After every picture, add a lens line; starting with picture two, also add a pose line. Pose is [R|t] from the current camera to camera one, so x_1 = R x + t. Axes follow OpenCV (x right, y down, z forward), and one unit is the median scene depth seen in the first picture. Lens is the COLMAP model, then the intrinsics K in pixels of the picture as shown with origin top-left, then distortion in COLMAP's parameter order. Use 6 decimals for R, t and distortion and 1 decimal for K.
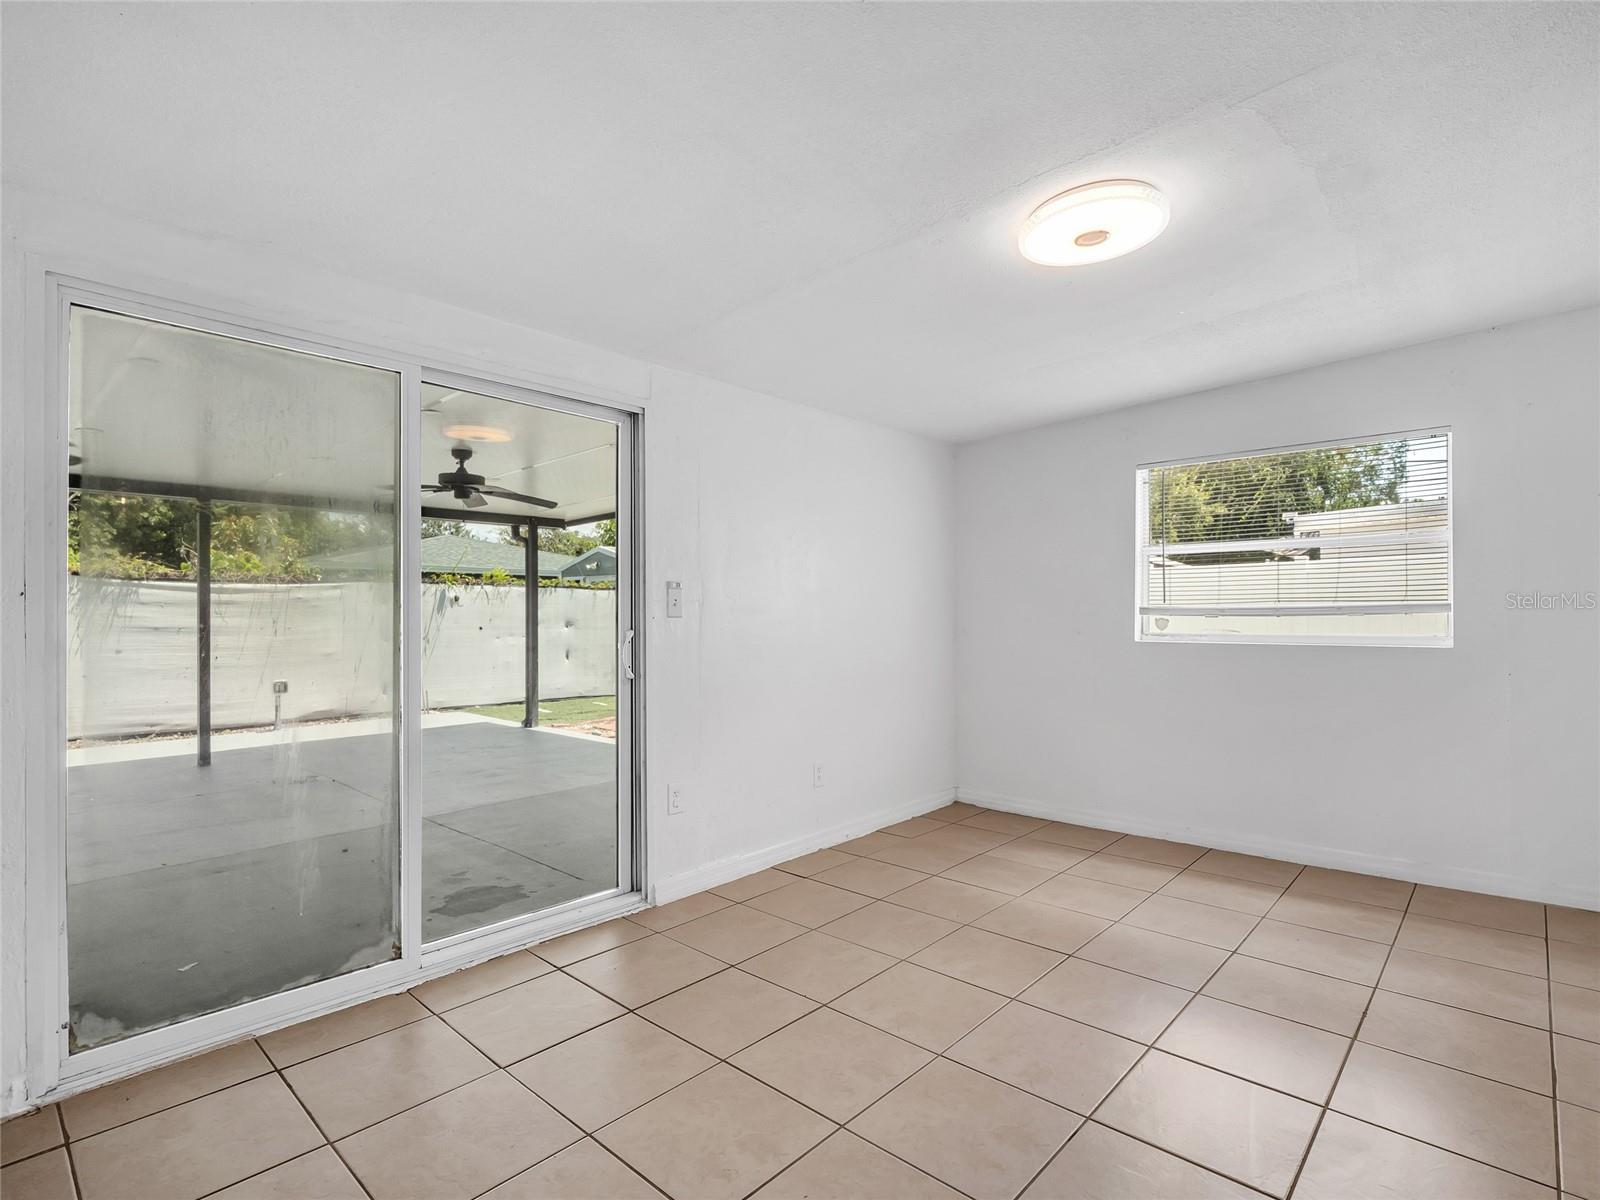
lens RADIAL K [[792.7, 0, 793.6], [0, 792.7, 606.8], [0, 0, 1]] dist [-0.016079, 0.001175]
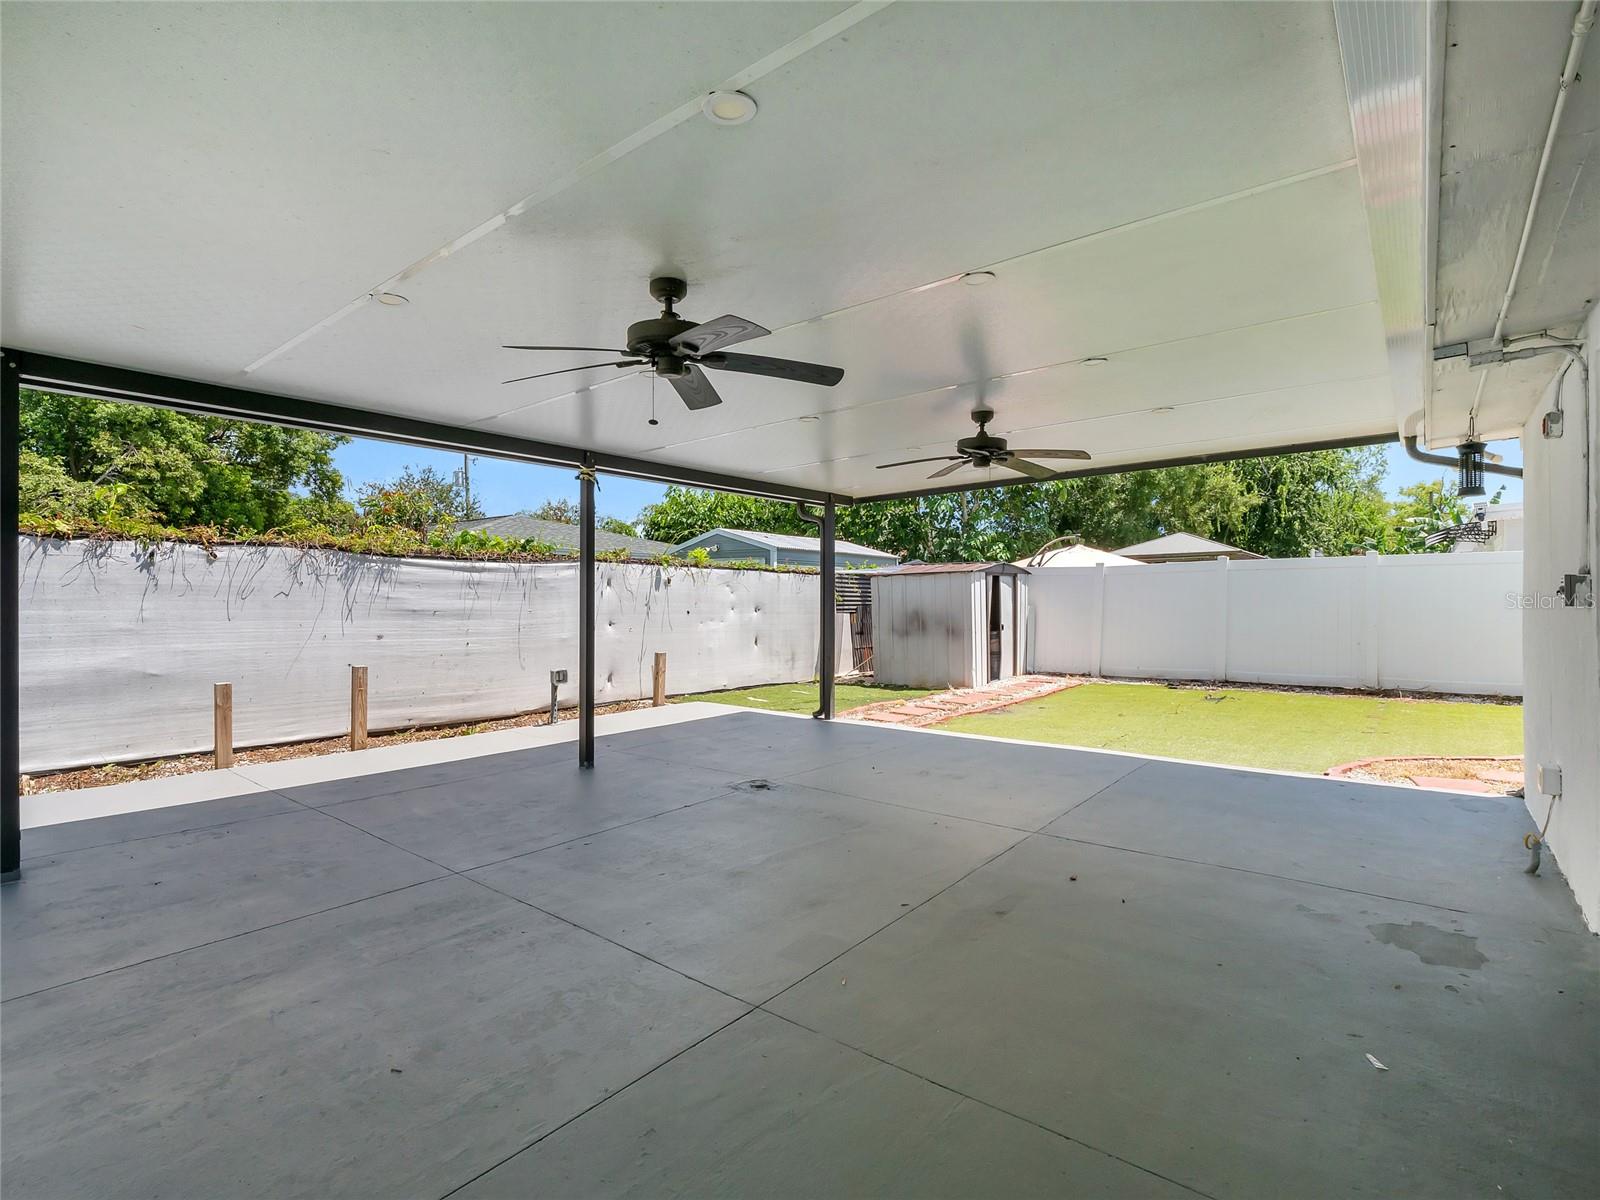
lens RADIAL K [[779.0, 0, 791.3], [0, 779.0, 595.1], [0, 0, 1]] dist [-0.000822, -0.001145]
pose [[0.998534, 0.006391, 0.053747, -0.422693], [-0.006555, 0.999974, 0.002862, 0.003938], [-0.053727, -0.003211, 0.998550, 0.087132]]
